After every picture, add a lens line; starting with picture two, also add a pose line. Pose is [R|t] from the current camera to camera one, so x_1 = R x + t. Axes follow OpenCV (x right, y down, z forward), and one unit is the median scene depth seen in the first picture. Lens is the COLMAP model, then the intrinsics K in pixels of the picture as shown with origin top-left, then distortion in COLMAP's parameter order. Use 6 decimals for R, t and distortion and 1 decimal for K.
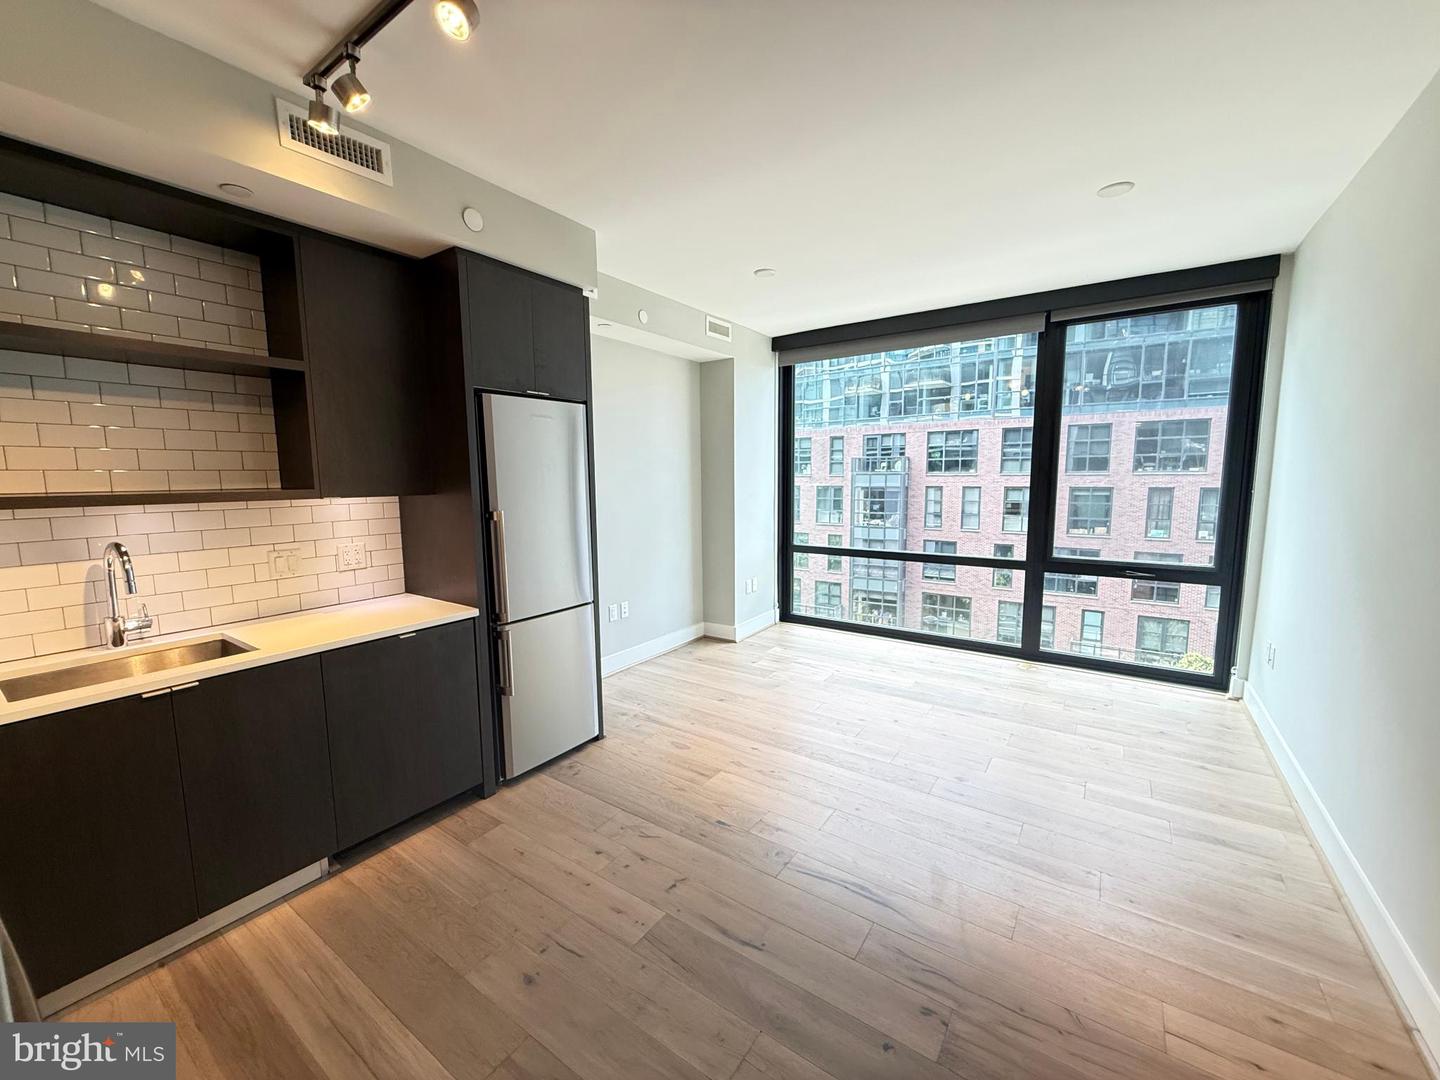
lens RADIAL K [[574.1, 0, 709.9], [0, 574.1, 545.0], [0, 0, 1]] dist [-0.002219, -0.000406]
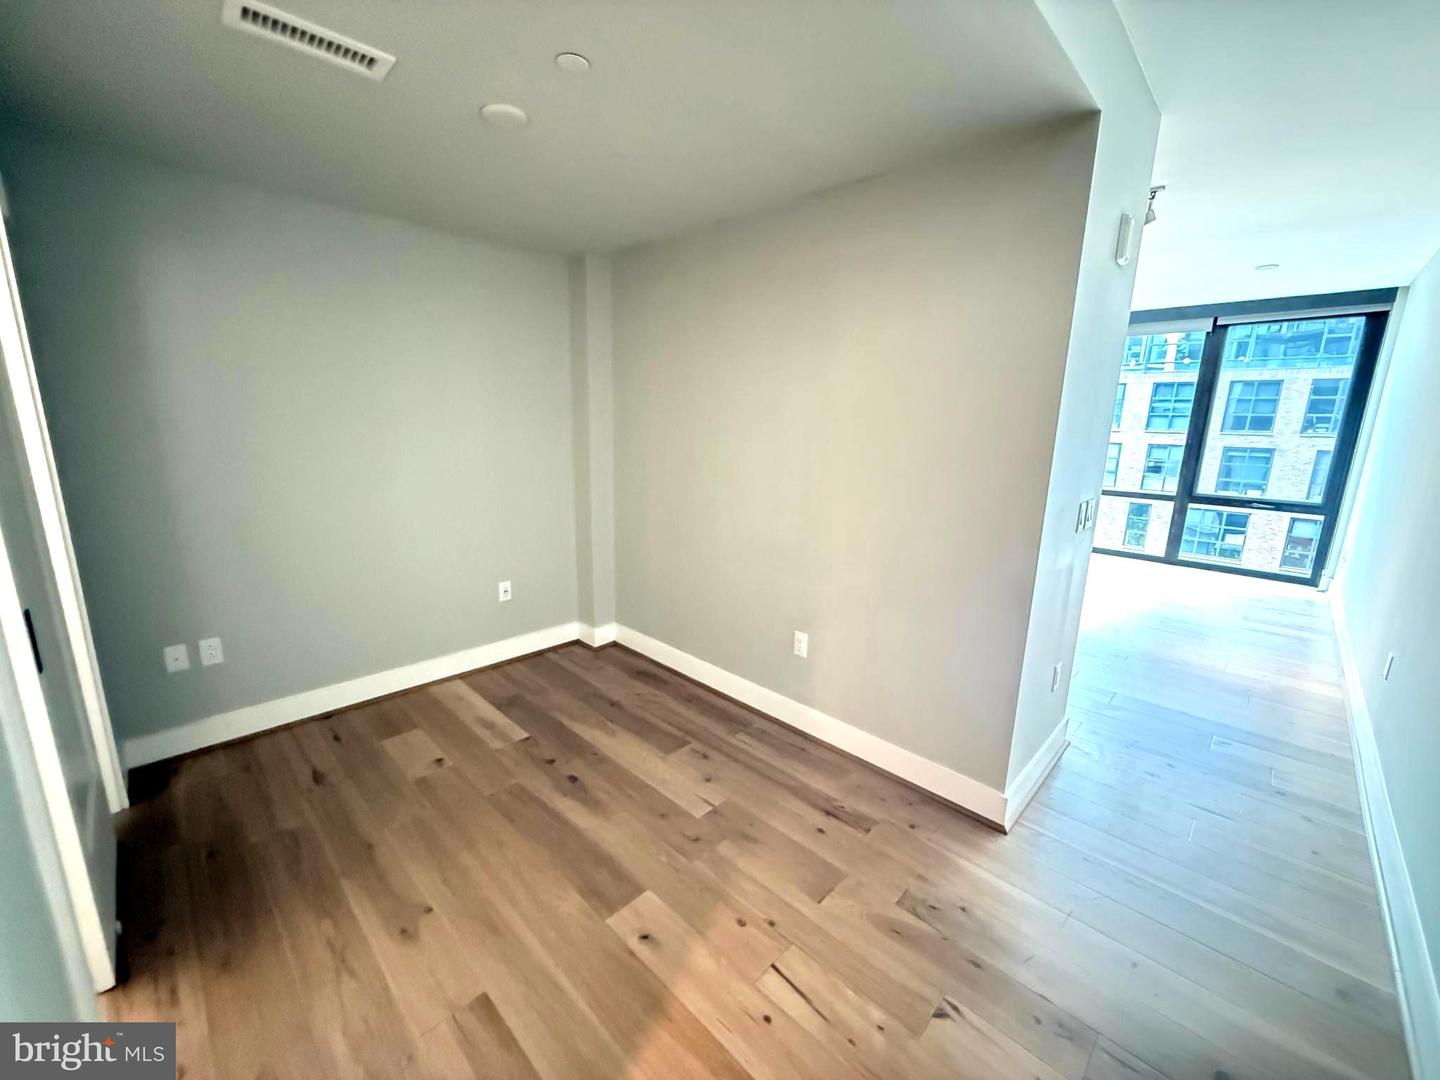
lens RADIAL K [[574.1, 0, 712.4], [0, 574.1, 546.0], [0, 0, 1]] dist [-0.002219, -0.000406]
pose [[0.985762, 0.062205, -0.156215, -0.070903], [-0.047319, 0.994133, 0.097268, 0.014025], [0.161349, -0.088491, 0.982922, -0.119781]]
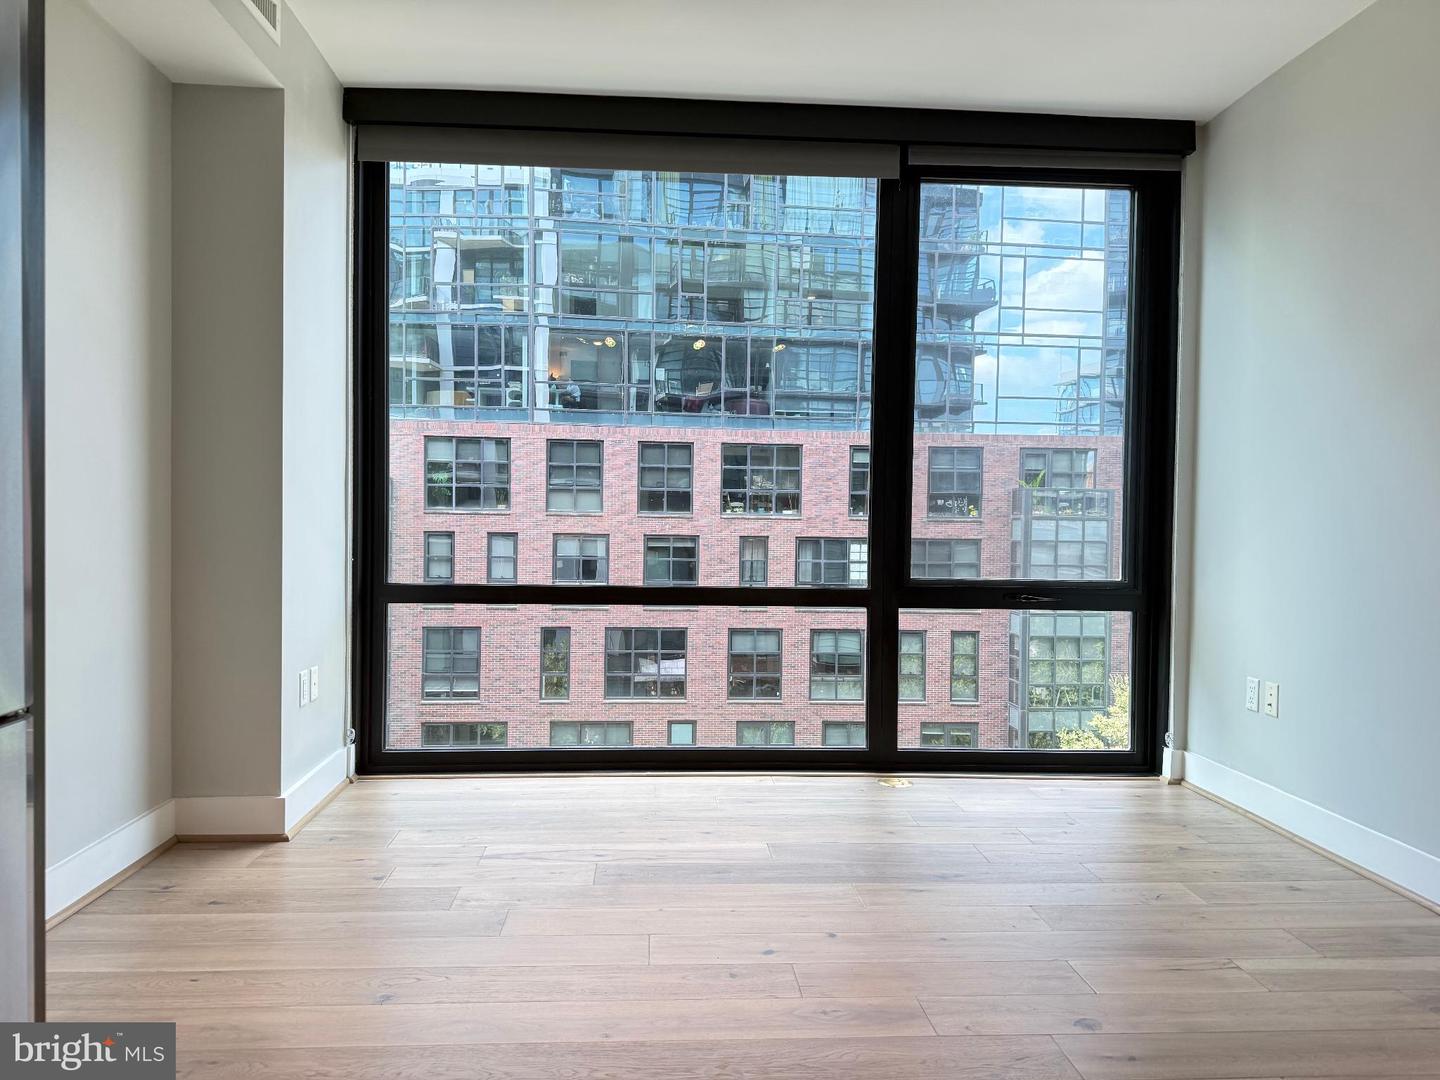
lens RADIAL K [[1006.5, 0, 730.7], [0, 1006.5, 549.6], [0, 0, 1]] dist [0.039576, -0.057875]
pose [[0.771509, 0.006503, 0.636186, -0.034881], [0.054765, 0.995557, -0.076591, 0.011878], [-0.633857, 0.093932, 0.767725, 0.071045]]
